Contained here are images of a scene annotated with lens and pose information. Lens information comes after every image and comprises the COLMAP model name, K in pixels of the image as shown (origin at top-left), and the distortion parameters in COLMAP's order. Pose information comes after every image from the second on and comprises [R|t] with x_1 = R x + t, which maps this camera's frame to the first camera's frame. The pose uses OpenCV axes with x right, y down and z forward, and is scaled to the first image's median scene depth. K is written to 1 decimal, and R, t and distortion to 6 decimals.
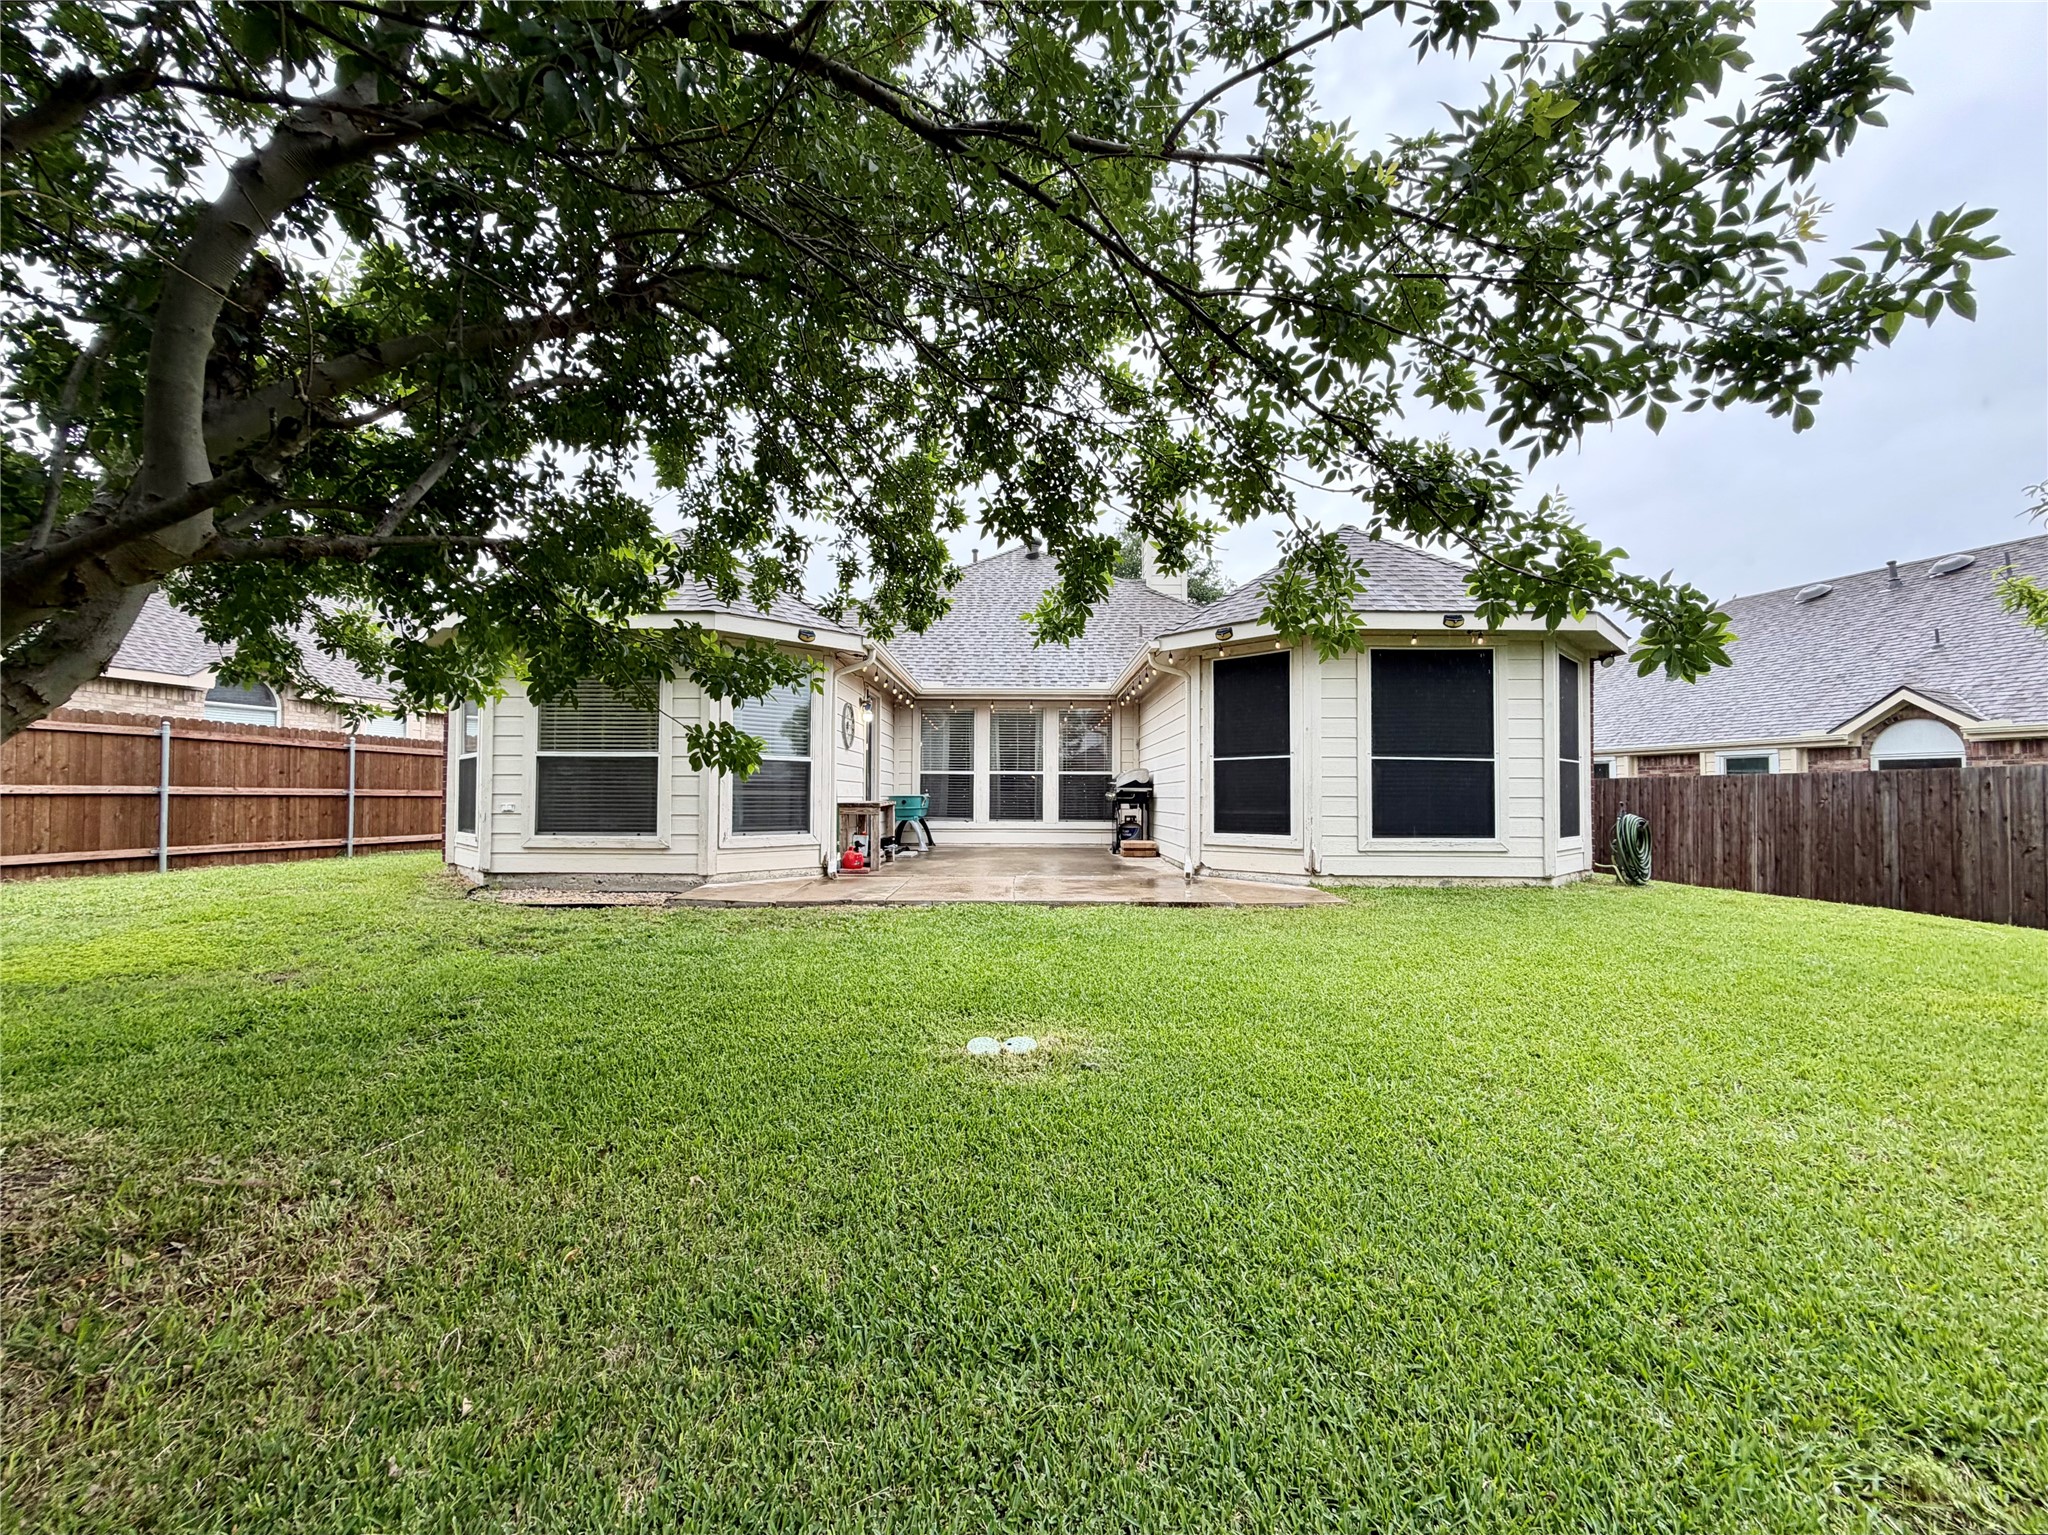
lens RADIAL K [[814.2, 0, 1024.0], [0, 814.2, 767.5], [0, 0, 1]] dist [0.002520, 0.000159]
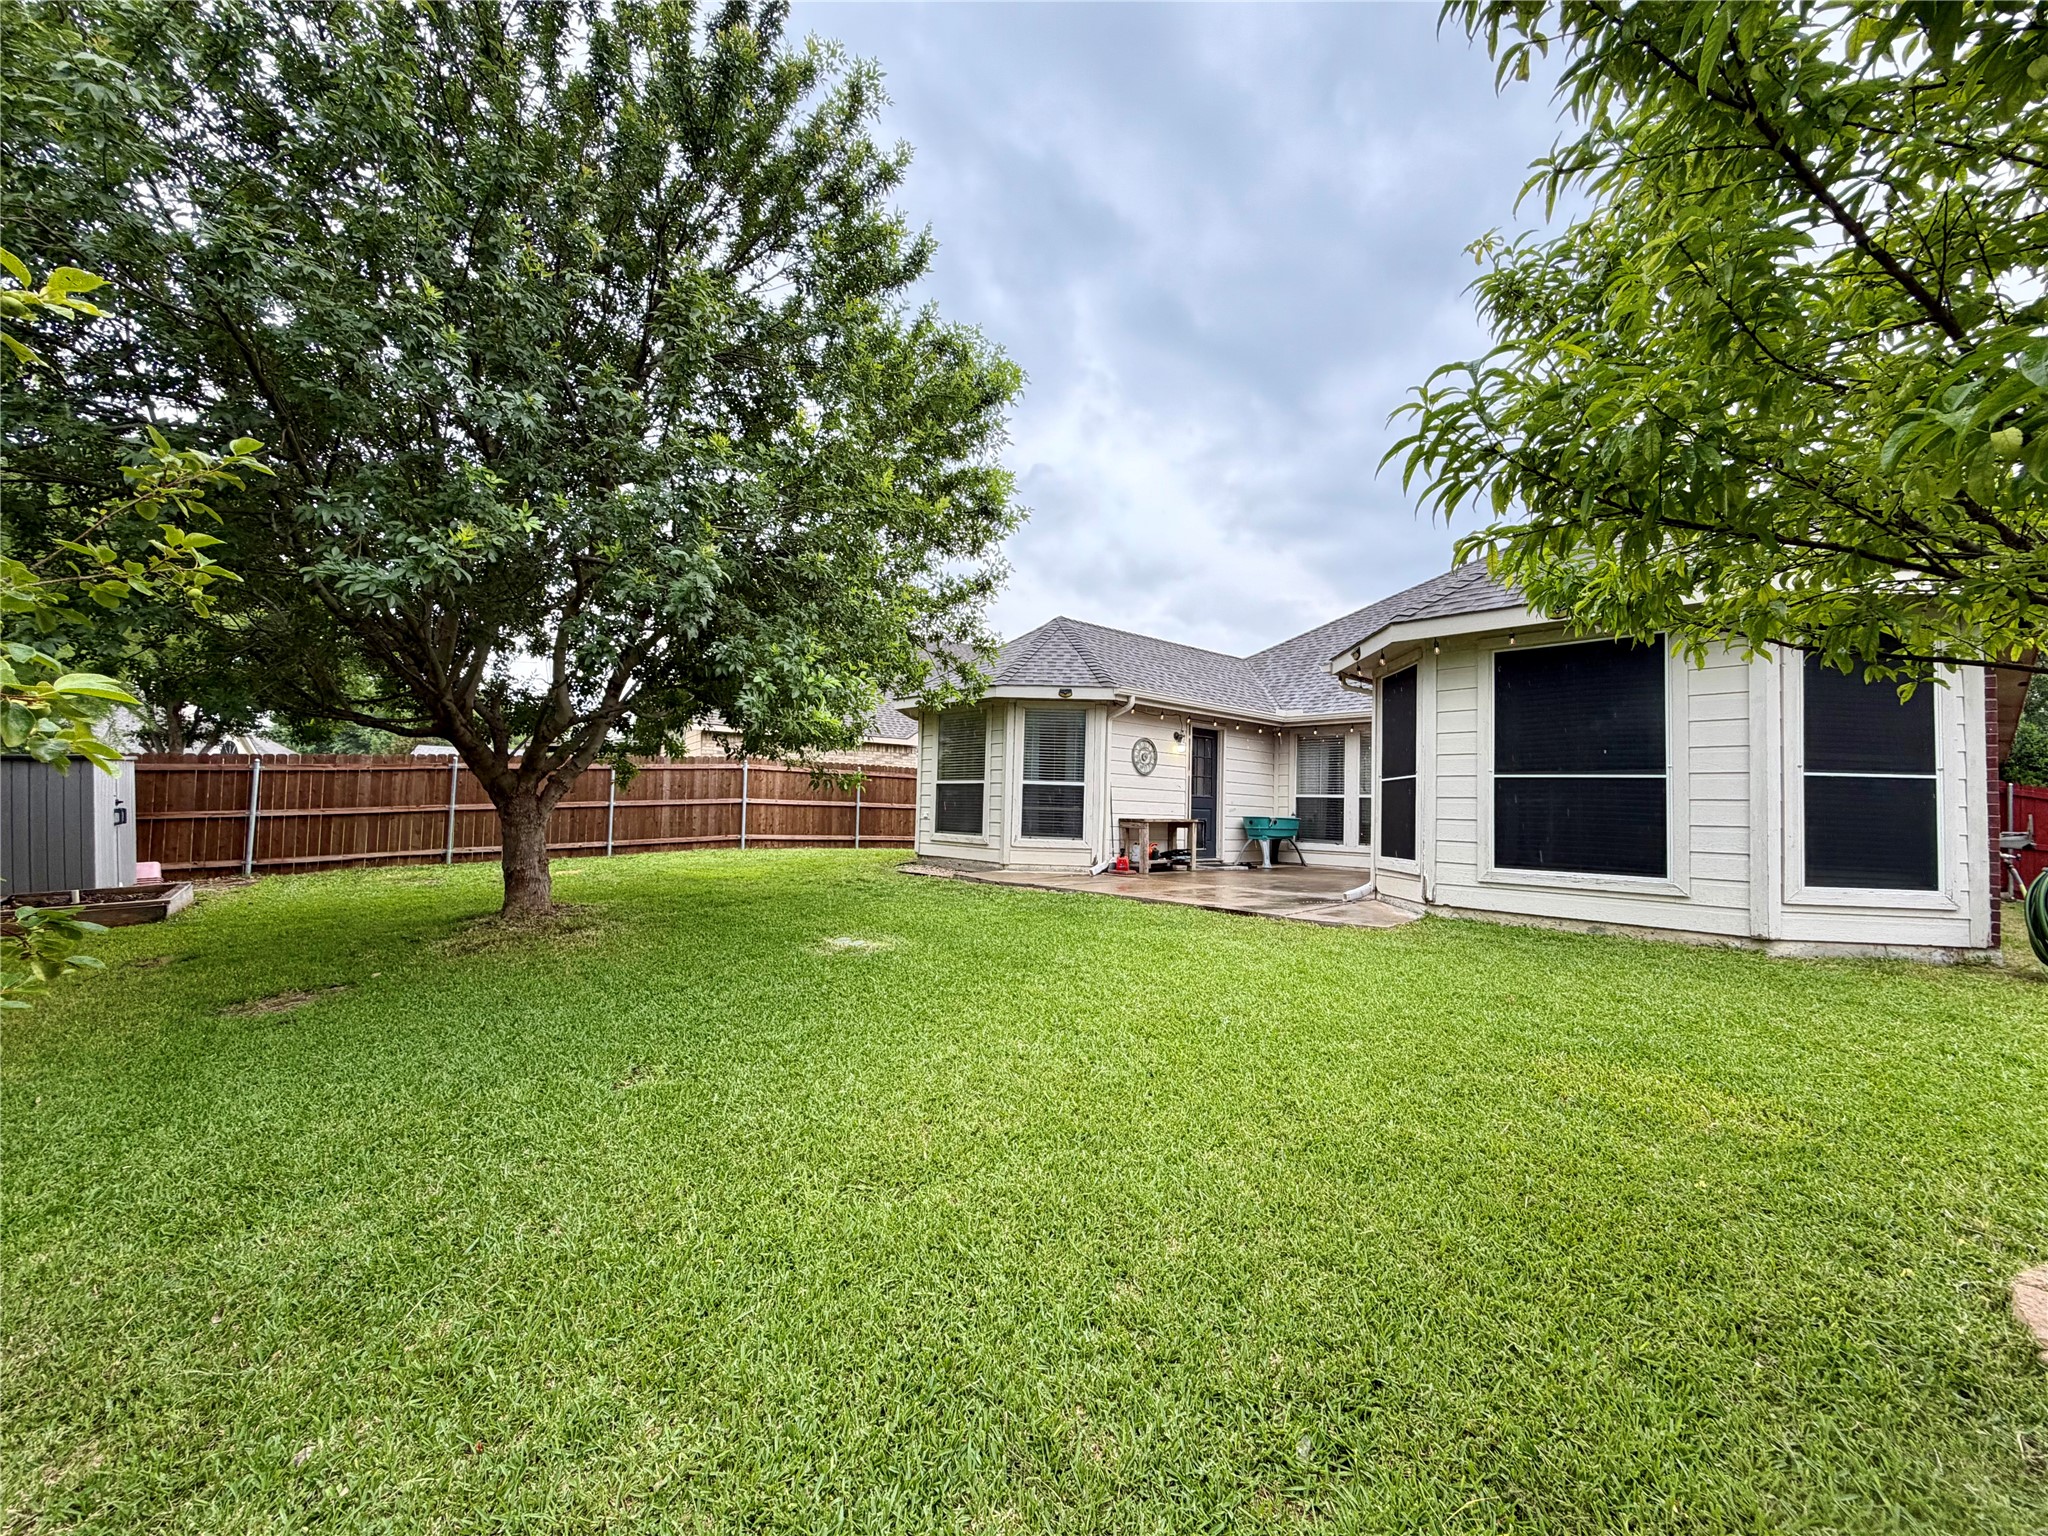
lens RADIAL K [[825.3, 0, 1024.0], [0, 825.3, 768.0], [0, 0, 1]] dist [-0.000244, -0.000015]
pose [[0.675848, -0.023848, -0.736655, 0.738942], [-0.000358, 0.999466, -0.032685, 0.008441], [0.737041, 0.022353, 0.675479, 0.025553]]
